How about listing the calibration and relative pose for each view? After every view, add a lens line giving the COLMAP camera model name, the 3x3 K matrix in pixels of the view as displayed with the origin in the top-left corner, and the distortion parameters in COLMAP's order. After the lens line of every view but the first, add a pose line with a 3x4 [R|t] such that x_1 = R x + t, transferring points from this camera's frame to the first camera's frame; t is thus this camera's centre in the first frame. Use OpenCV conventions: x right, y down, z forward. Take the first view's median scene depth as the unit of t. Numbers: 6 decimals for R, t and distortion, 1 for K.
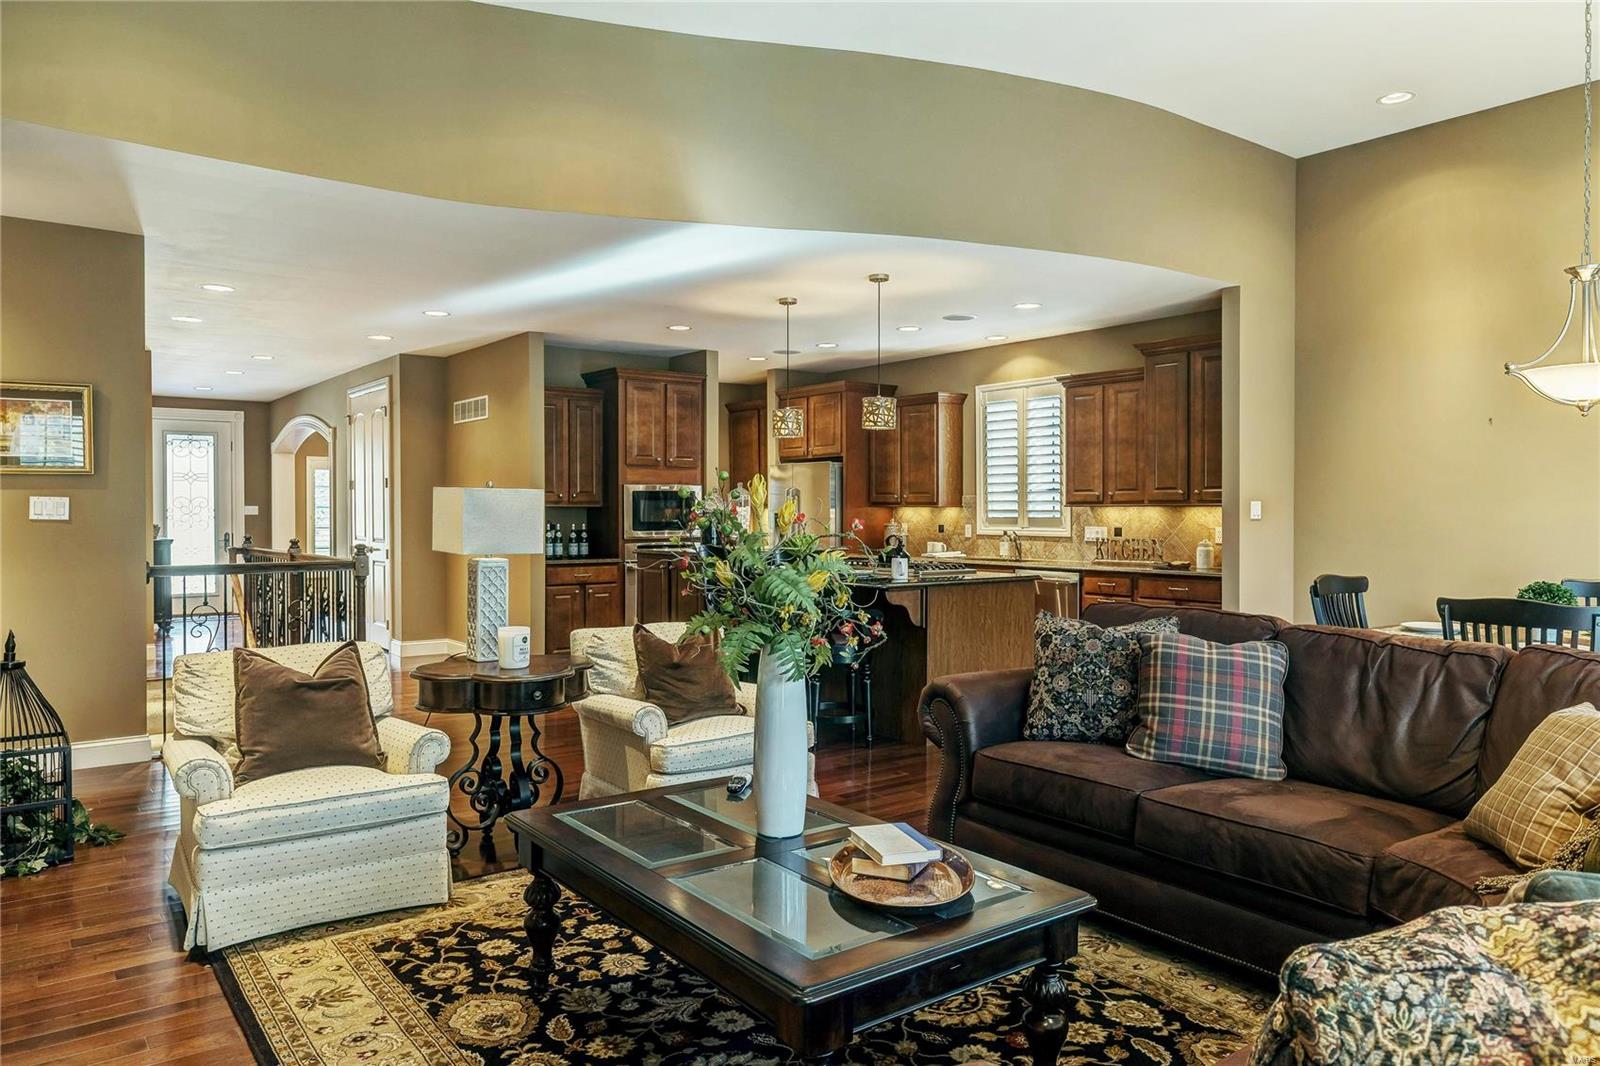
lens RADIAL K [[1086.6, 0, 800.0], [0, 1086.6, 533.0], [0, 0, 1]] dist [-0.001910, -0.001283]
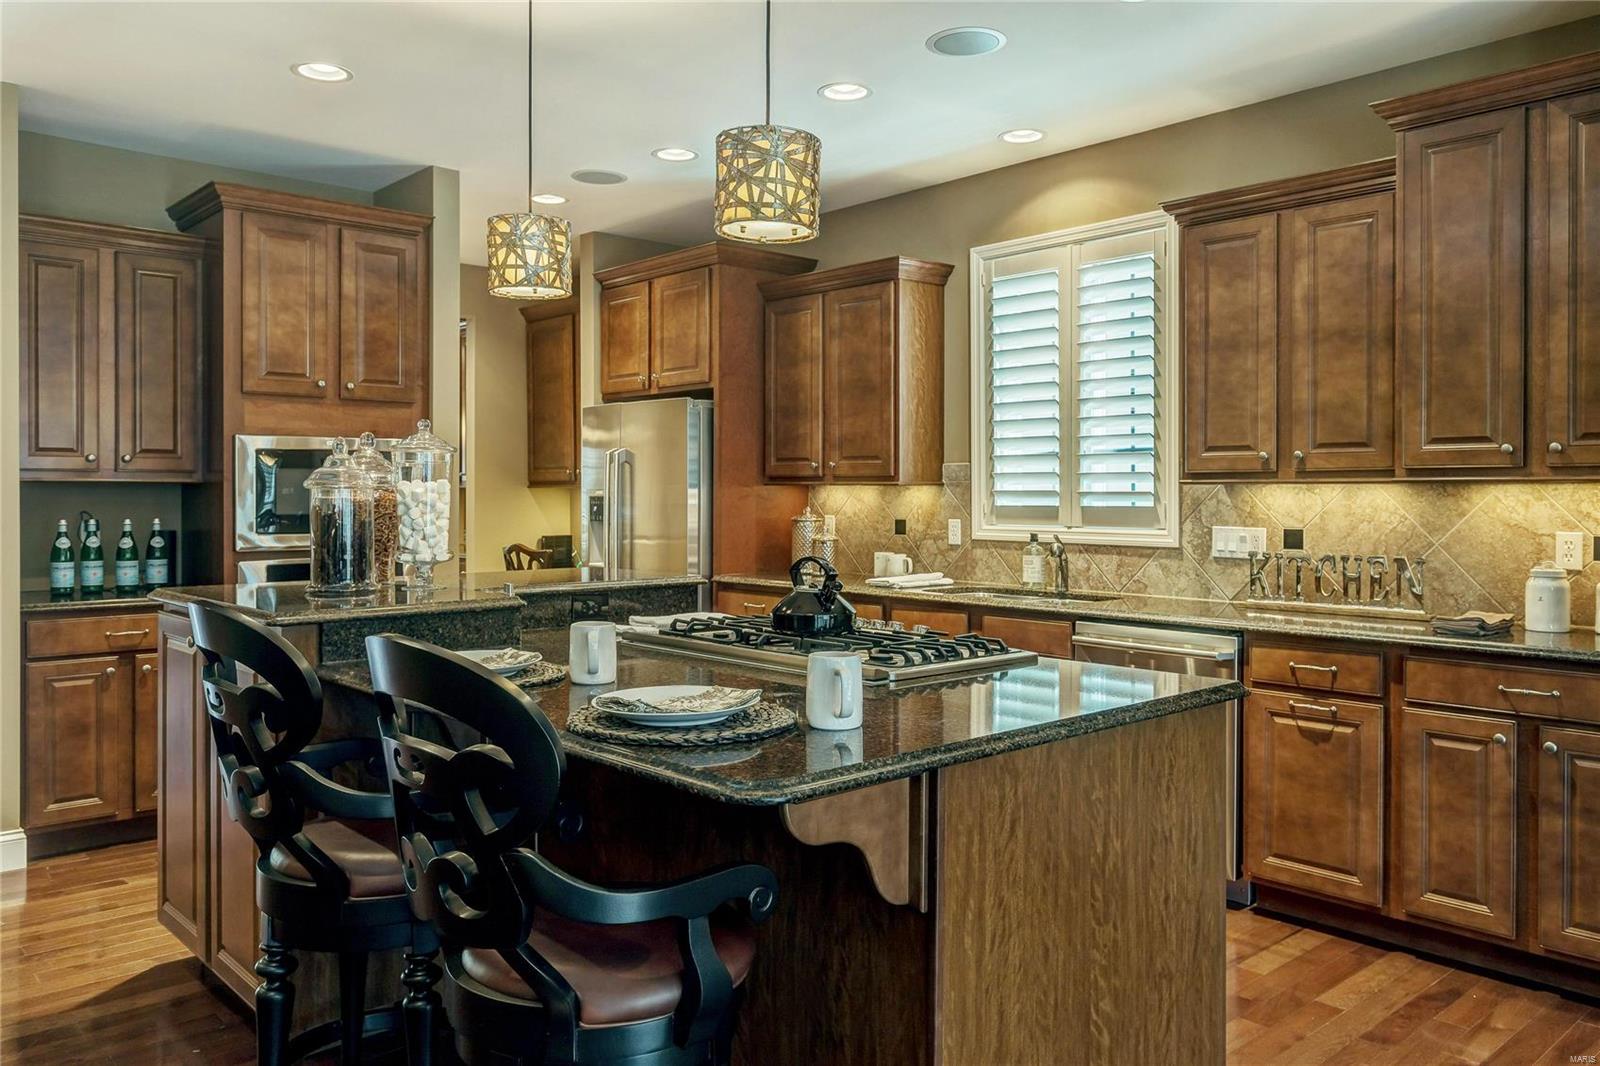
lens RADIAL K [[1192.5, 0, 802.5], [0, 1192.5, 505.4], [0, 0, 1]] dist [-0.000585, -0.000316]
pose [[0.996679, 0.001186, 0.081425, 0.038907], [-0.000366, 0.999949, -0.010092, -0.009171], [-0.081433, 0.010029, 0.996628, 0.465028]]
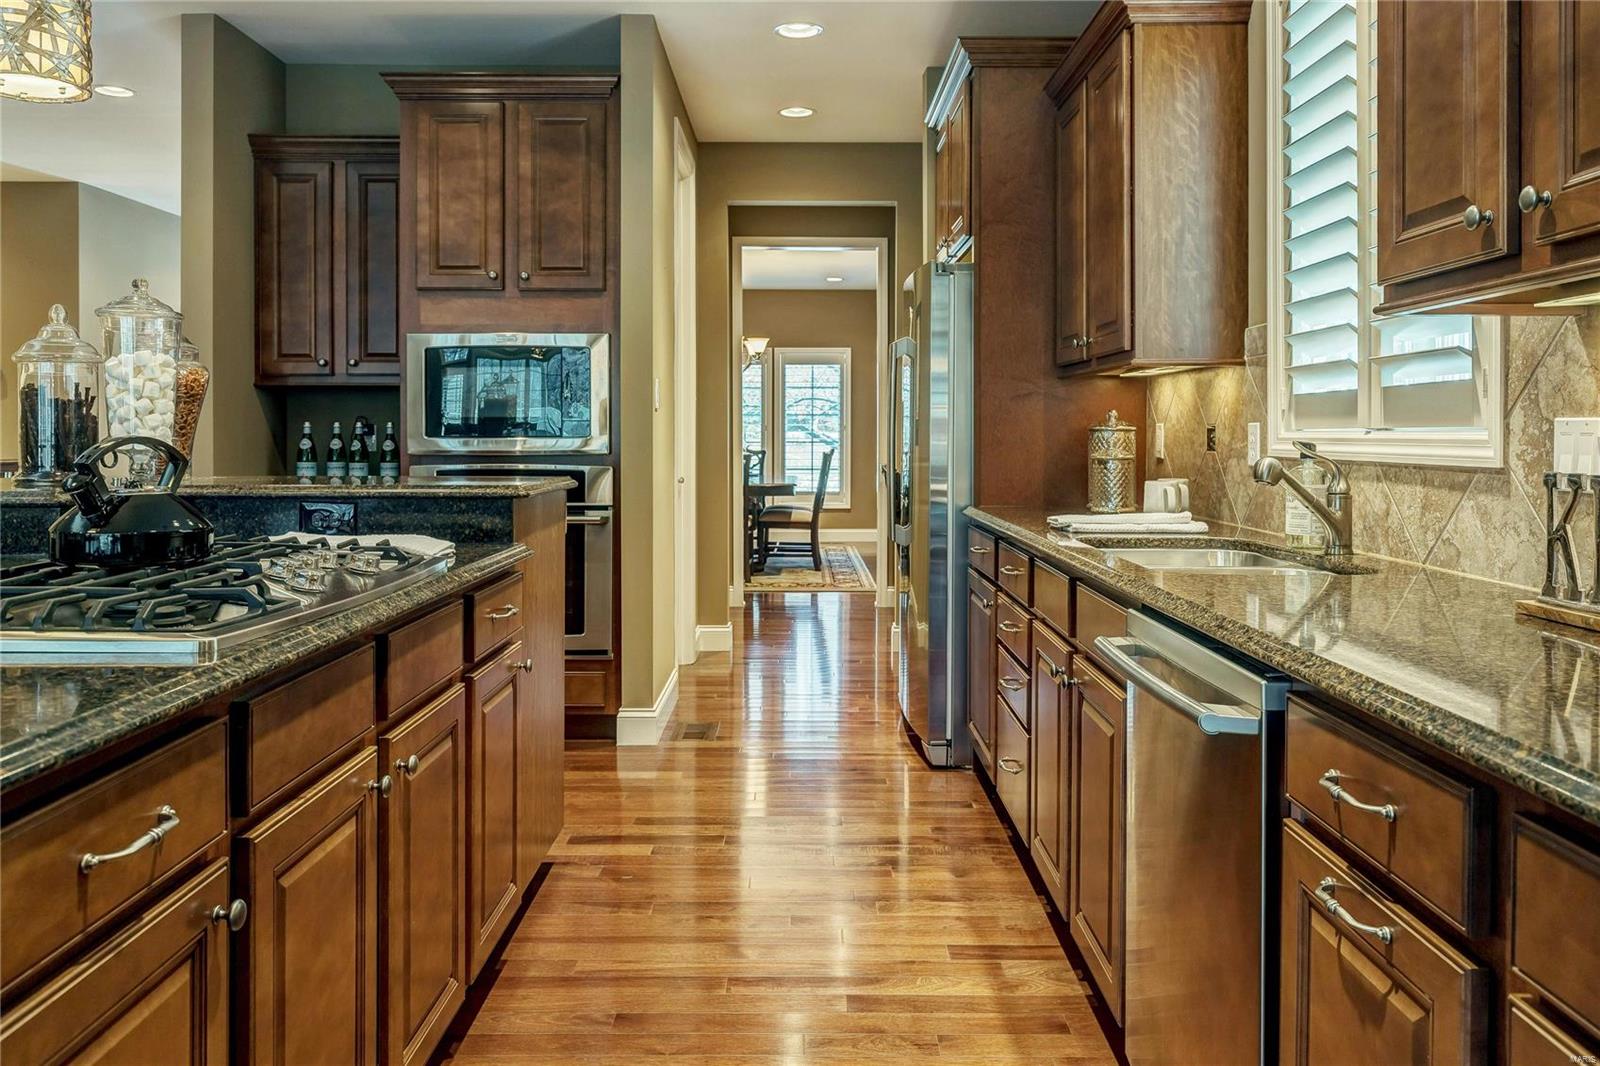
lens RADIAL K [[1214.8, 0, 794.8], [0, 1214.8, 441.1], [0, 0, 1]] dist [0.002331, 0.000636]
pose [[0.792704, 0.005442, -0.609582, 0.269842], [-0.014211, 0.999853, -0.009554, 0.002343], [0.609441, 0.016236, 0.792665, 0.693026]]
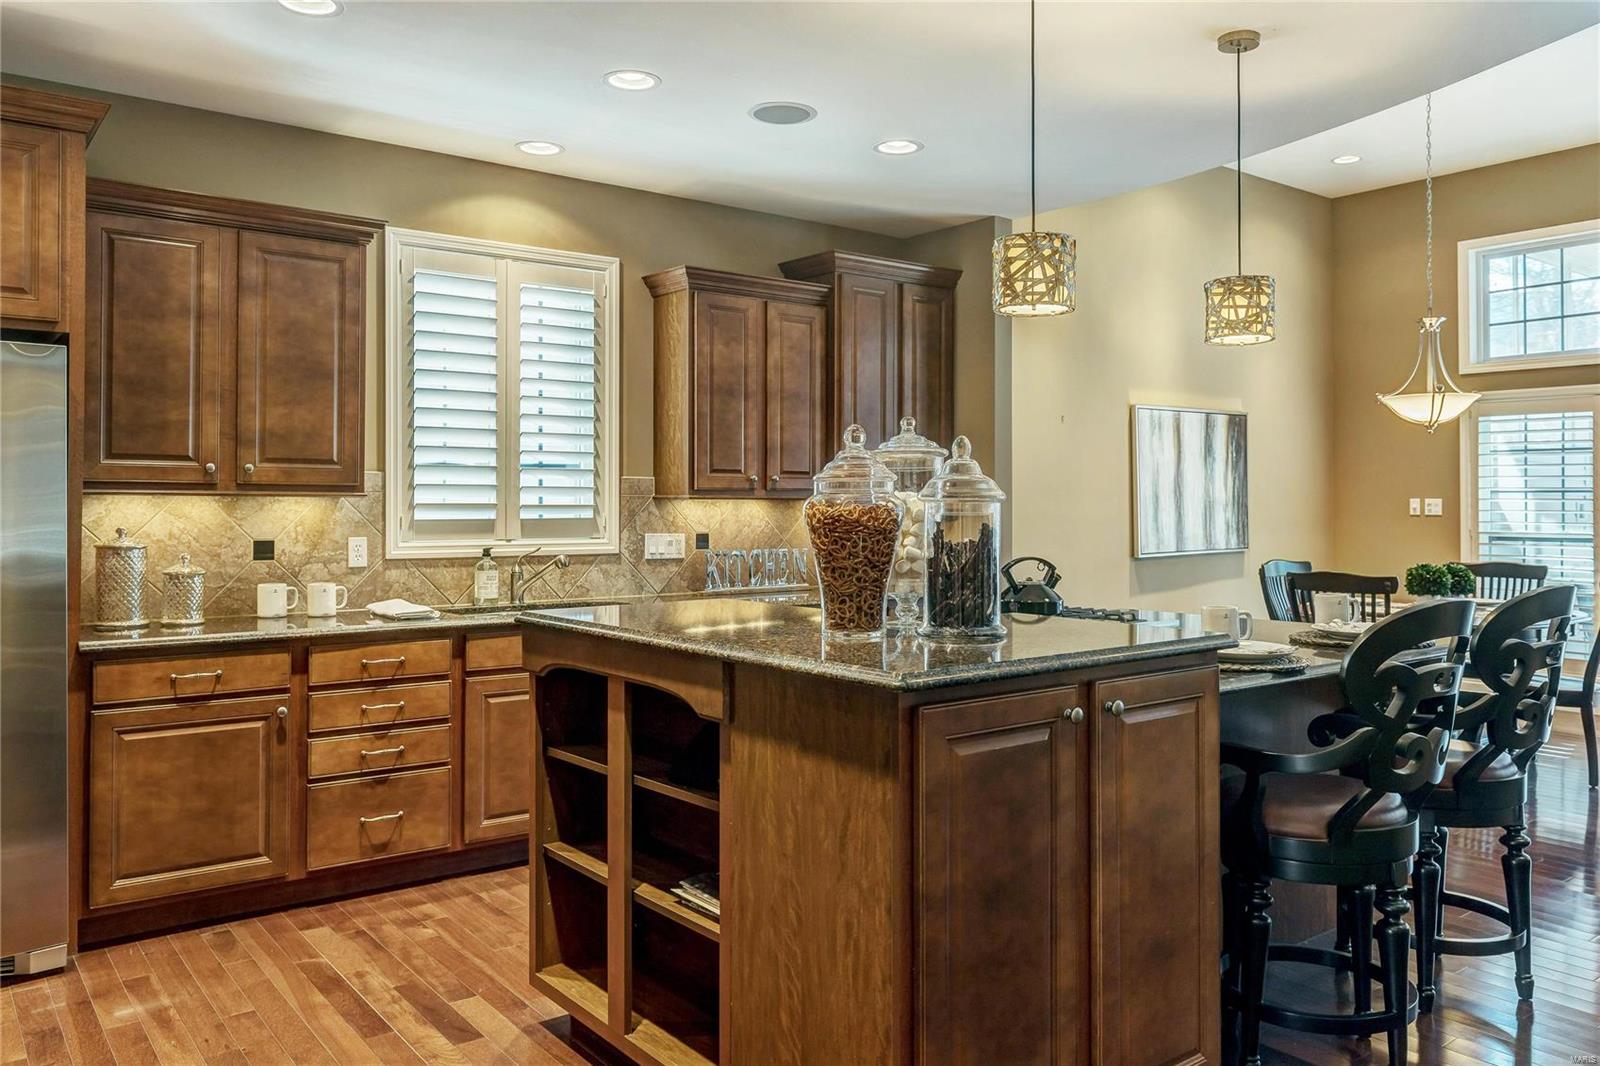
lens RADIAL K [[1192.5, 0, 802.5], [0, 1192.5, 505.4], [0, 0, 1]] dist [-0.000585, -0.000316]
pose [[-0.006353, -0.001184, 0.999979, -0.340490], [0.018408, 0.999830, 0.001301, -0.018832], [-0.999810, 0.018416, -0.006330, 0.864320]]
